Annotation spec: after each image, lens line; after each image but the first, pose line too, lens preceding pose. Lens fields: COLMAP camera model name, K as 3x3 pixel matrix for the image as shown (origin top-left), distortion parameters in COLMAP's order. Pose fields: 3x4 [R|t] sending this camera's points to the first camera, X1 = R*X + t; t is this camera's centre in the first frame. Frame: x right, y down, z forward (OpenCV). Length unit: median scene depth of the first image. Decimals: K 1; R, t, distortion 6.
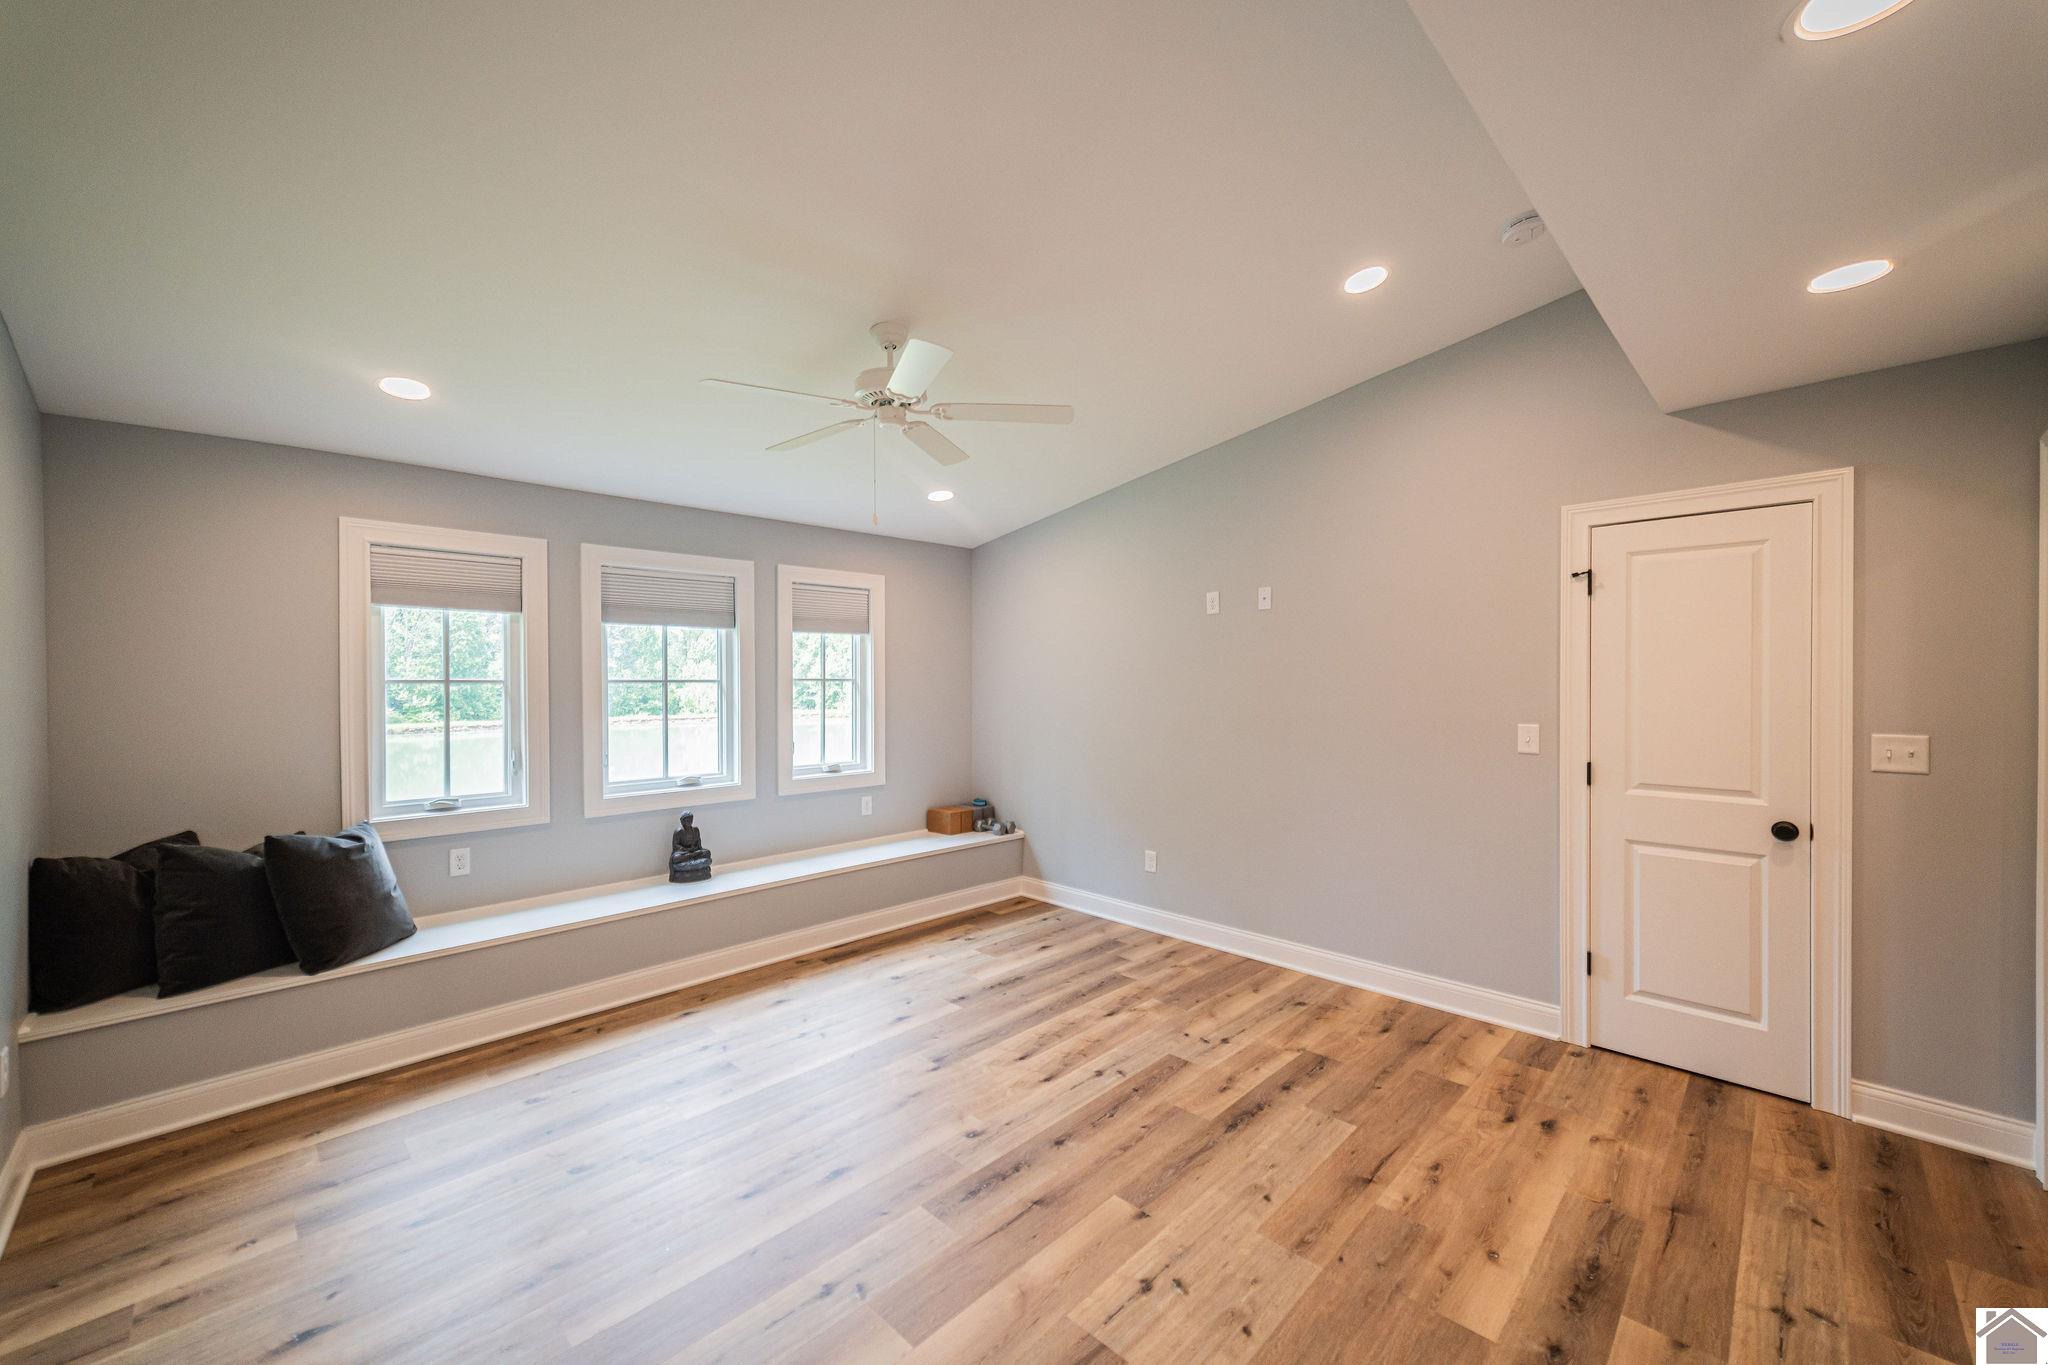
lens RADIAL K [[800.3, 0, 1015.8], [0, 800.3, 692.2], [0, 0, 1]] dist [0.010277, 0.000331]
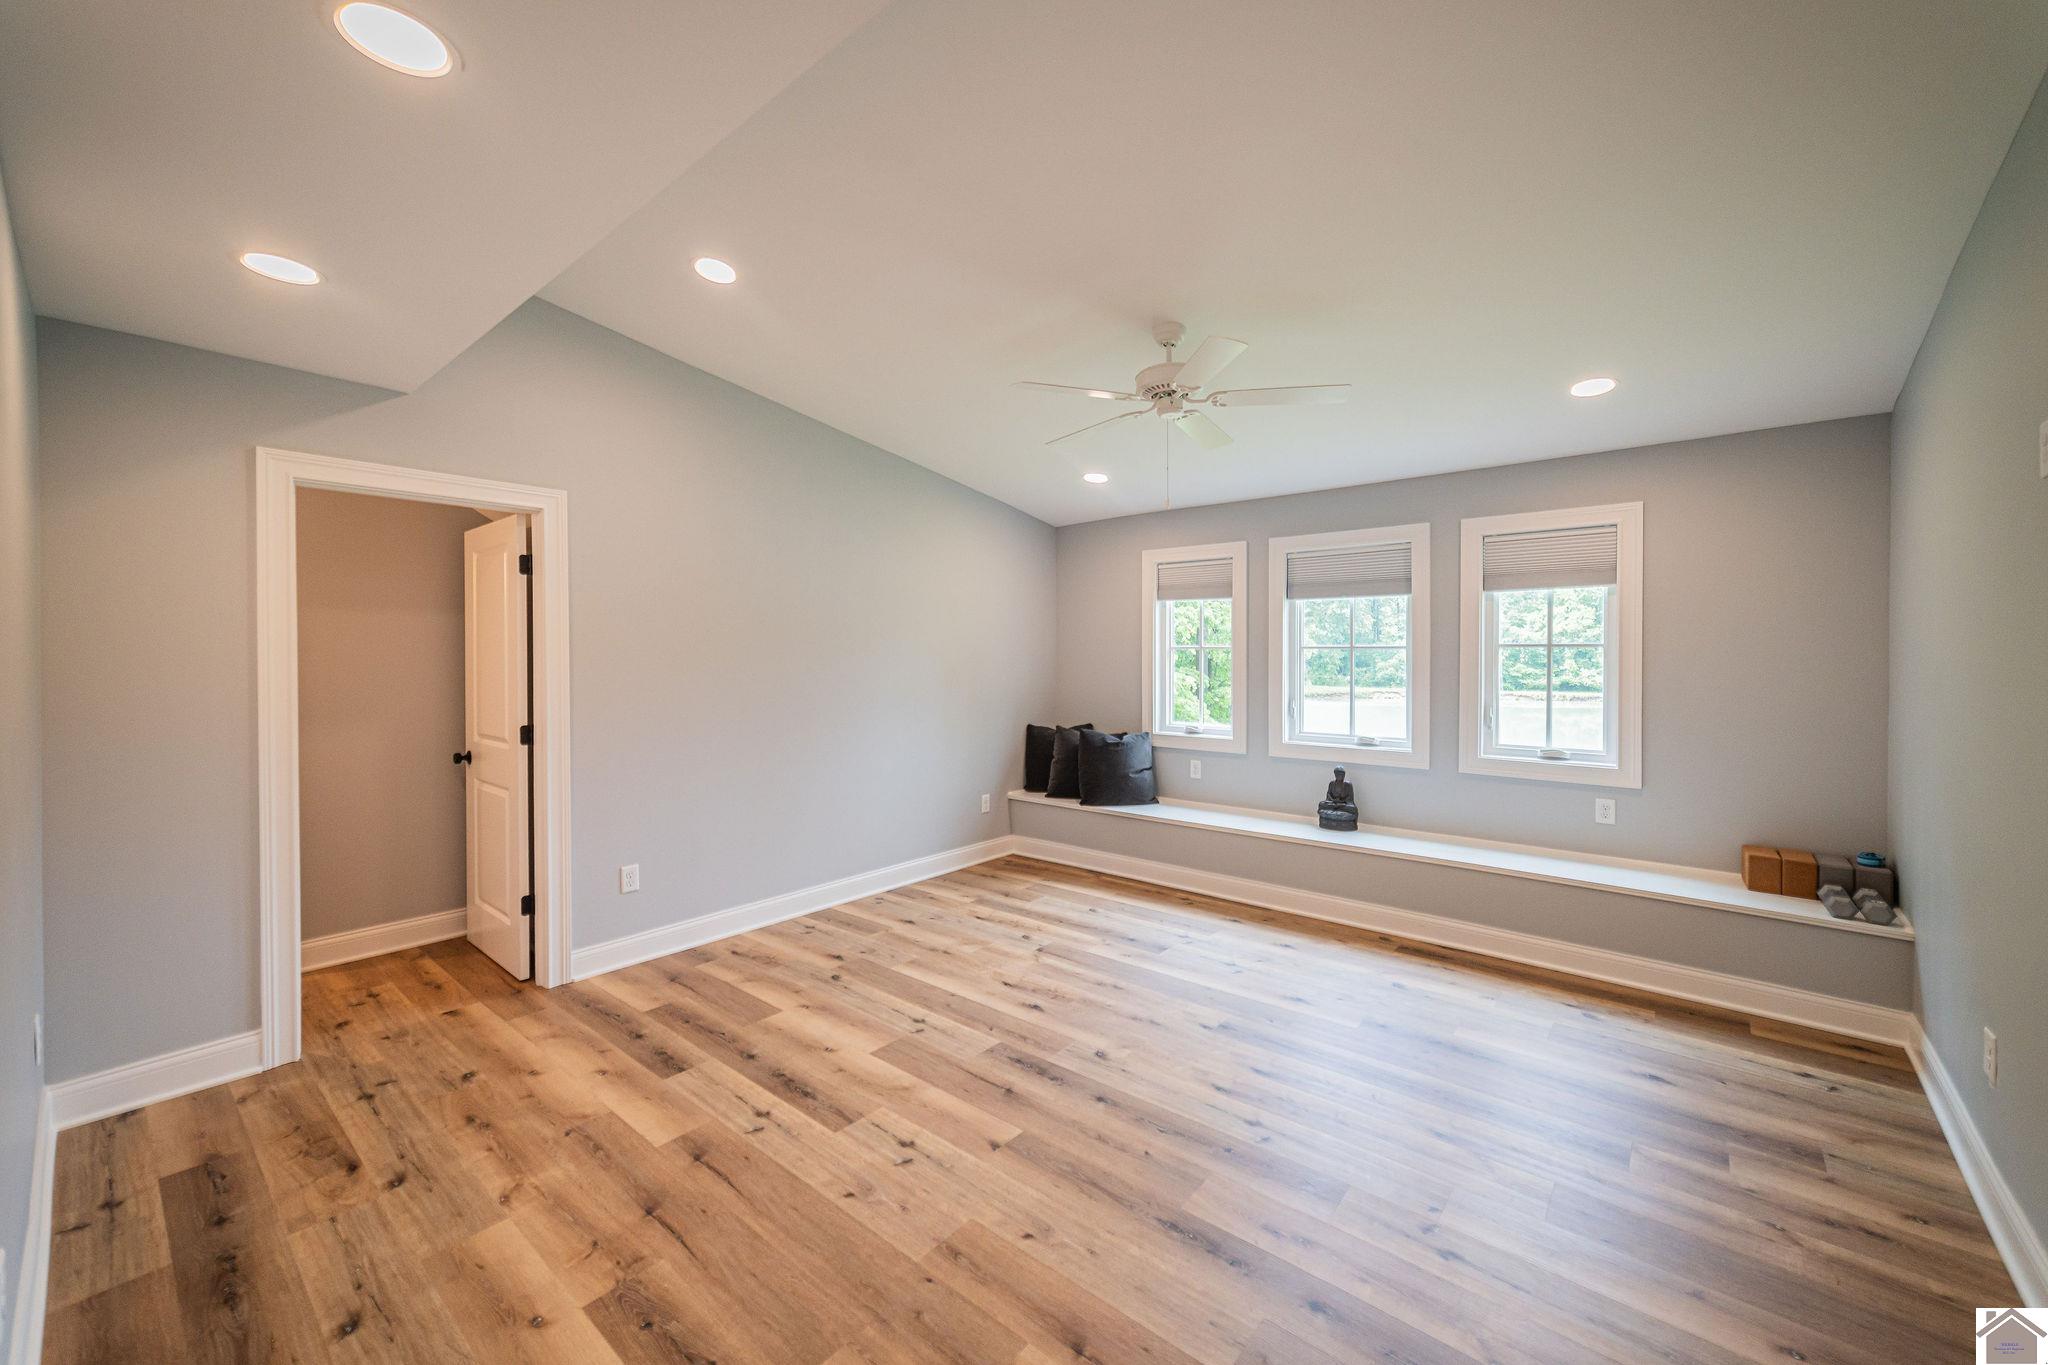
lens RADIAL K [[800.8, 0, 1062.8], [0, 800.8, 655.8], [0, 0, 1]] dist [-0.001653, 0.000192]
pose [[0.096832, 0.006271, -0.995281, 0.682727], [-0.015505, 0.999868, 0.004791, -0.001307], [0.995180, 0.014968, 0.096916, 0.550088]]
